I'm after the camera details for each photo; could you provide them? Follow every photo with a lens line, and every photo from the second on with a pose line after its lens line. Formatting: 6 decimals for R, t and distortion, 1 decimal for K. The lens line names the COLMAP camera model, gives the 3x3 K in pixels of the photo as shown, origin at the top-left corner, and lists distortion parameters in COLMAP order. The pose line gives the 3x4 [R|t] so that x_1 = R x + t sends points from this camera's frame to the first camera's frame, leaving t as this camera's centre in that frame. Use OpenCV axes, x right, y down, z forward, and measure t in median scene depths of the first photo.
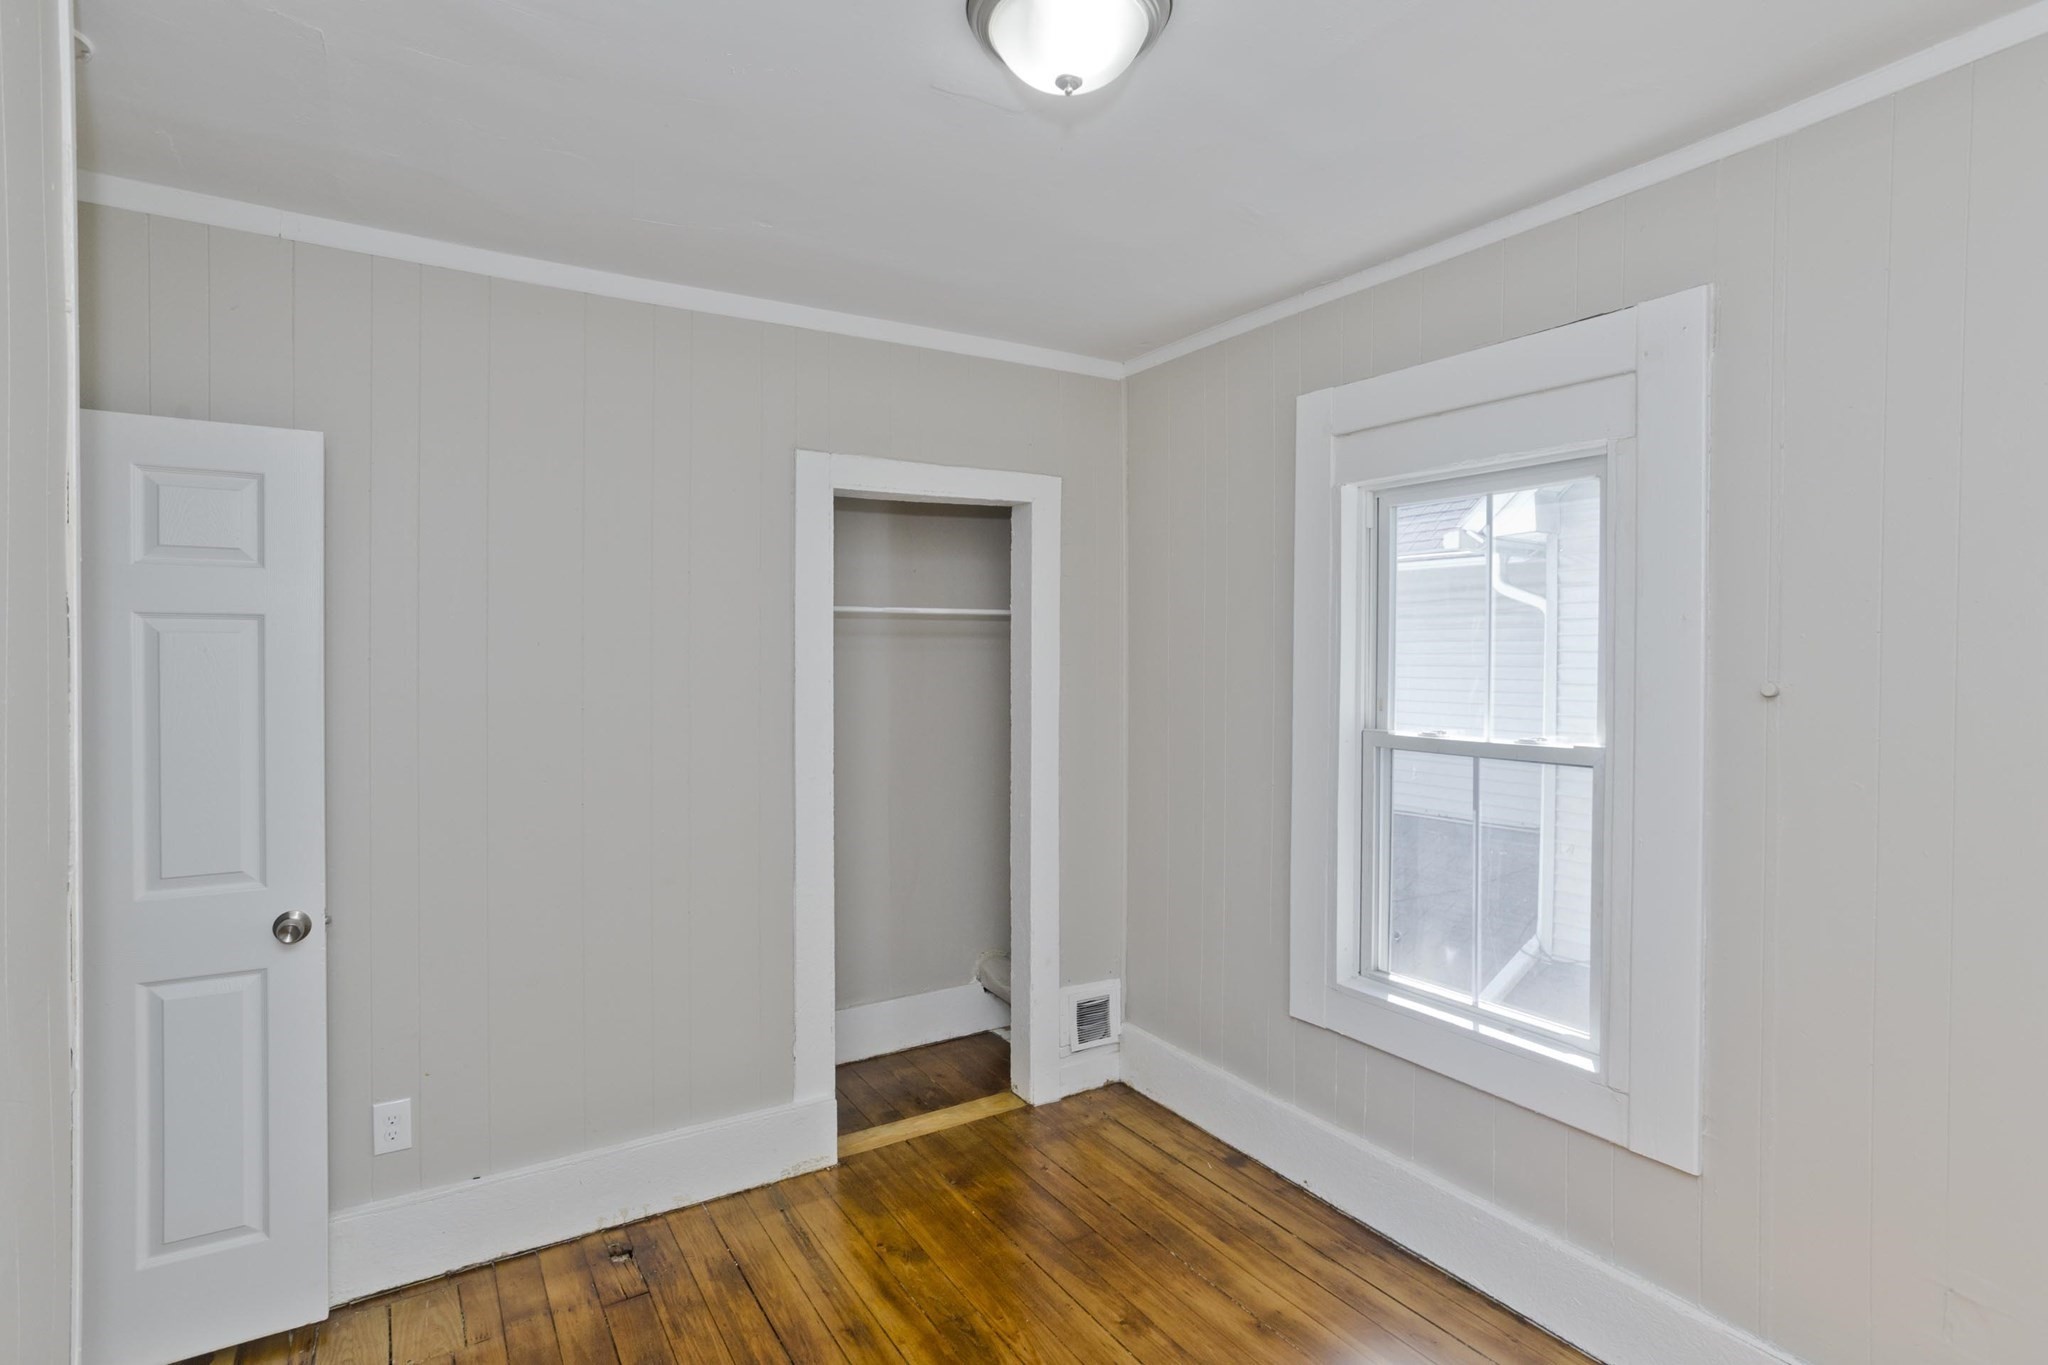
lens RADIAL K [[997.8, 0, 1028.1], [0, 997.8, 652.6], [0, 0, 1]] dist [-0.052584, 0.029867]
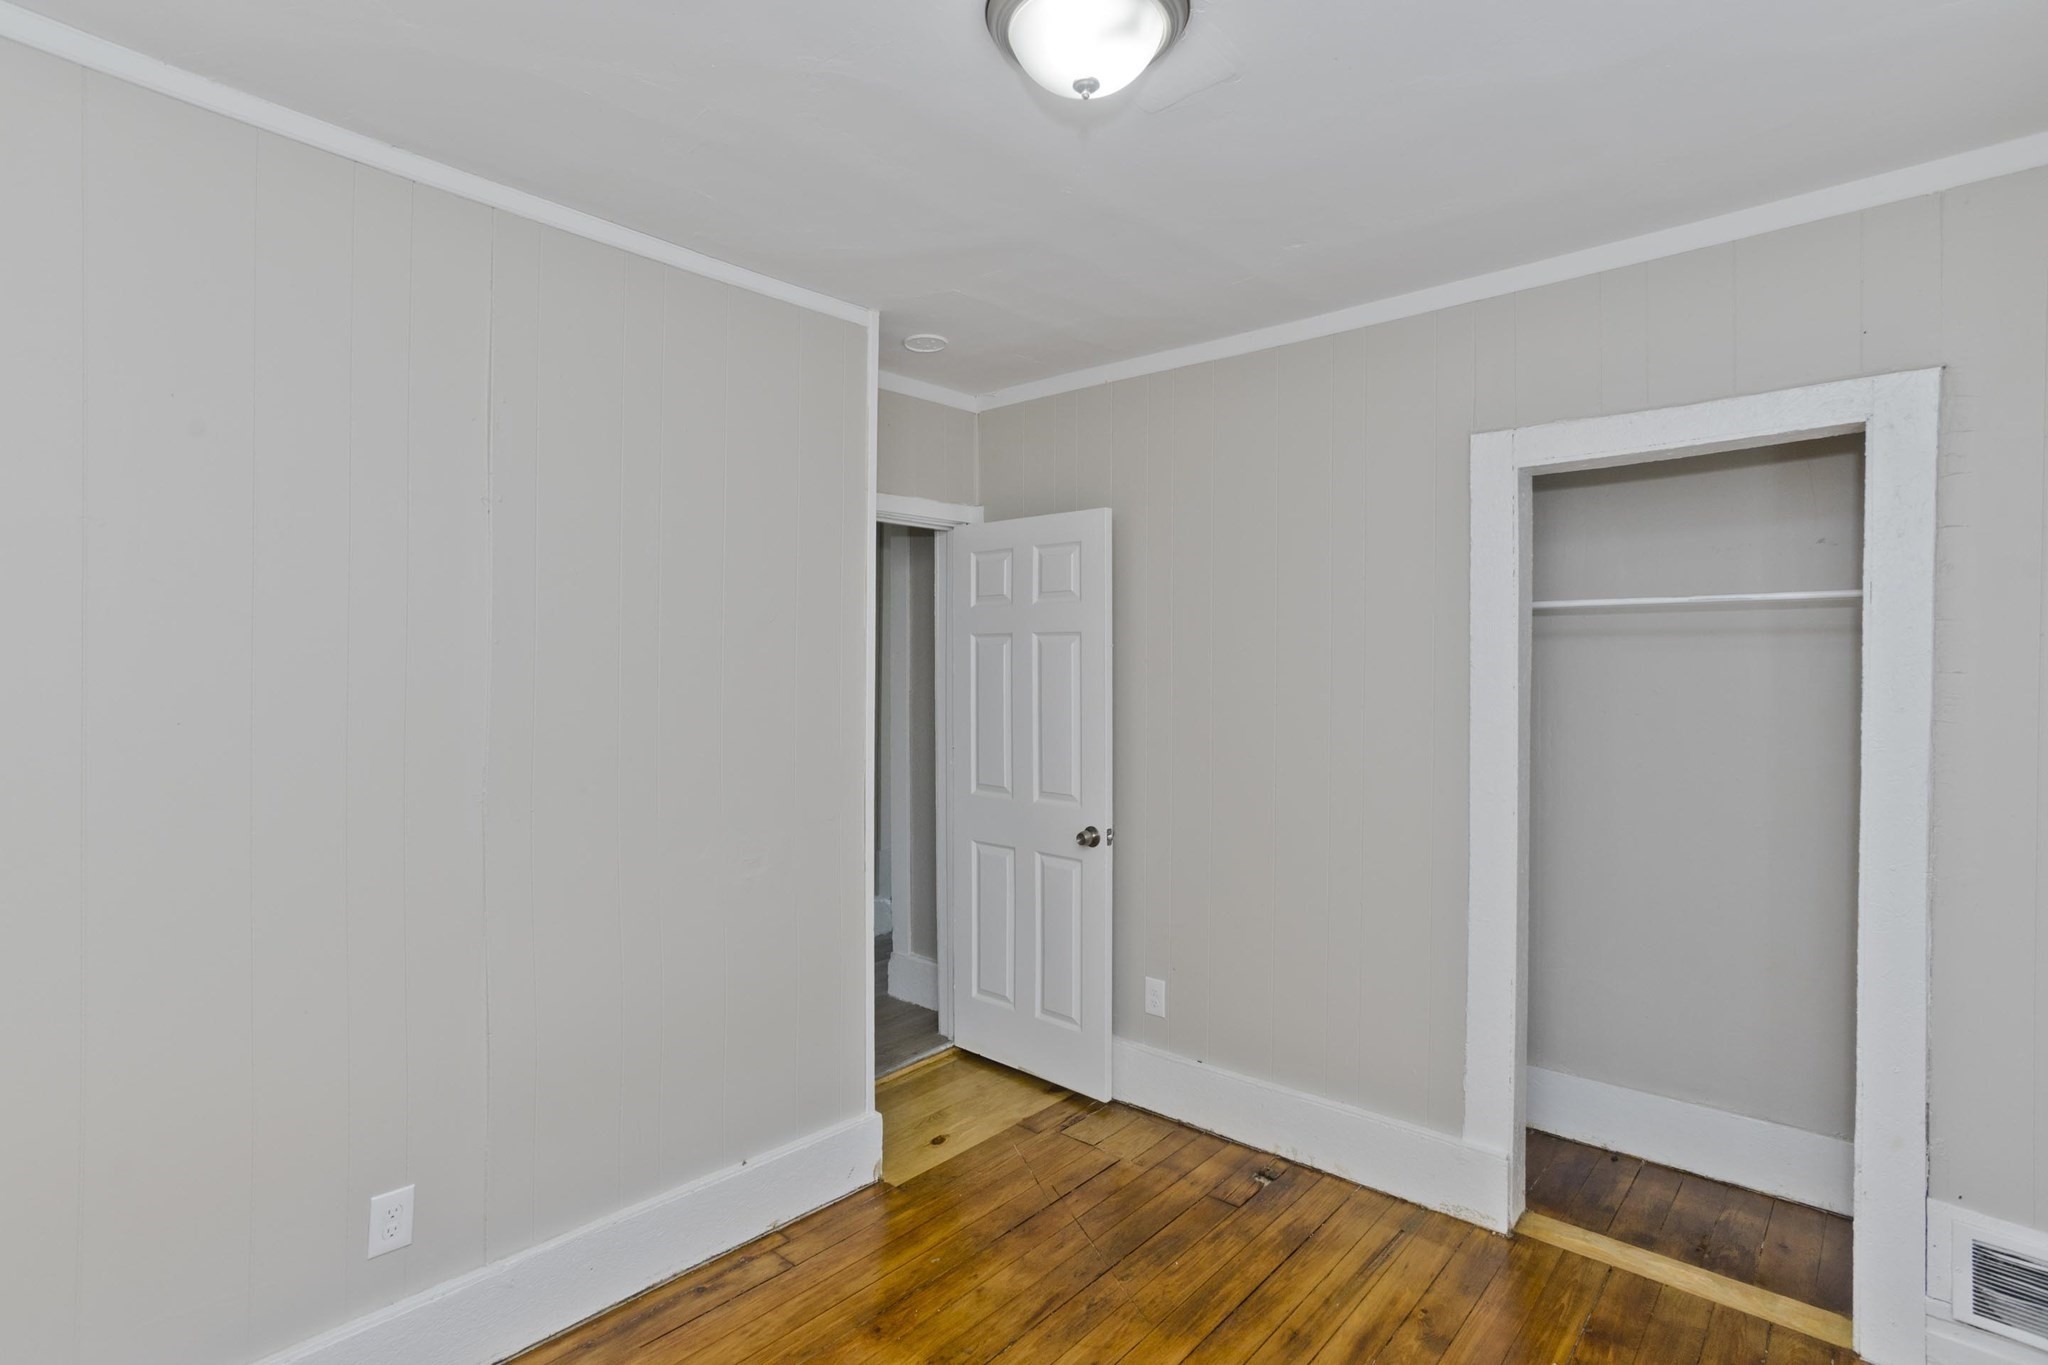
lens RADIAL K [[997.8, 0, 1028.1], [0, 997.8, 652.6], [0, 0, 1]] dist [-0.052584, 0.029867]
pose [[0.287534, -0.002672, -0.957767, 0.602451], [0.005687, 0.999983, -0.001083, -0.004444], [0.957754, -0.005136, 0.287544, 0.391645]]
